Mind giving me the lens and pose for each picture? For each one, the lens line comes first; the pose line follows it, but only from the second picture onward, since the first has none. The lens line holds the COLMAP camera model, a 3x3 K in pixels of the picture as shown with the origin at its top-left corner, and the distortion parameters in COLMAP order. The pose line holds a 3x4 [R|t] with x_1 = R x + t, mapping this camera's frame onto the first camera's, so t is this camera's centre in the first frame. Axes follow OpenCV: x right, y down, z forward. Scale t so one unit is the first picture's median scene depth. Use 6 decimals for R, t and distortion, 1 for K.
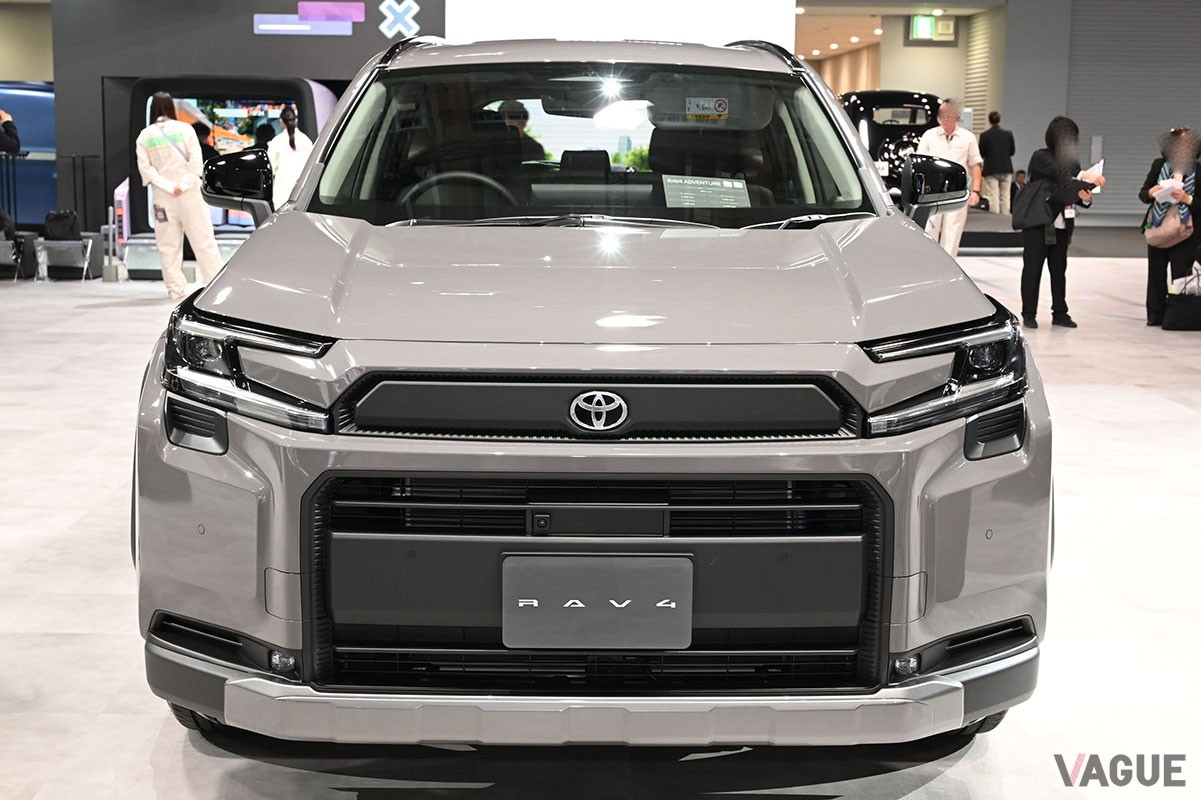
lens RADIAL K [[1392.8, 0, 598.0], [0, 1392.8, 397.8], [0, 0, 1]] dist [0.010285, 0.000000]
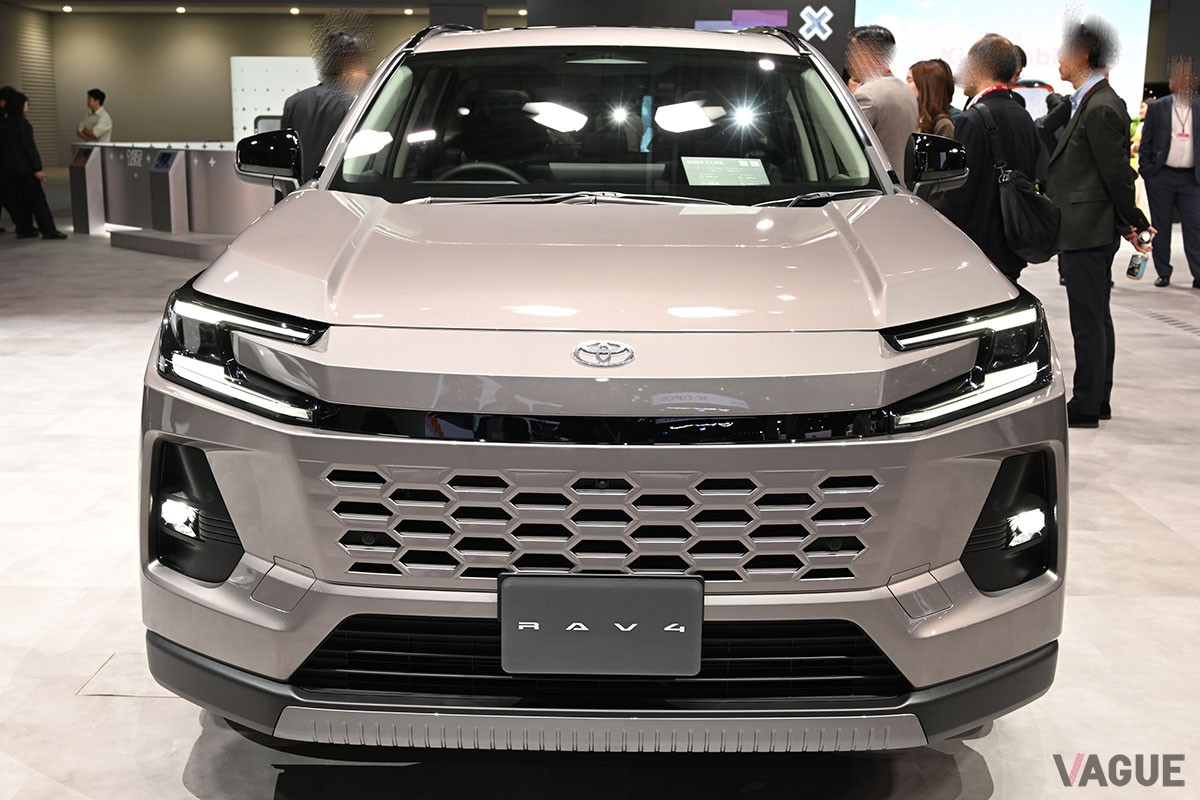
lens RADIAL K [[1058.0, 0, 604.7], [0, 1058.0, 403.6], [0, 0, 1]] dist [-0.001912, -0.002396]
pose [[0.999876, 0.002593, -0.015562, 0.007359], [-0.001528, 0.997677, 0.068102, -0.029046], [0.015702, -0.068070, 0.997557, 0.211014]]
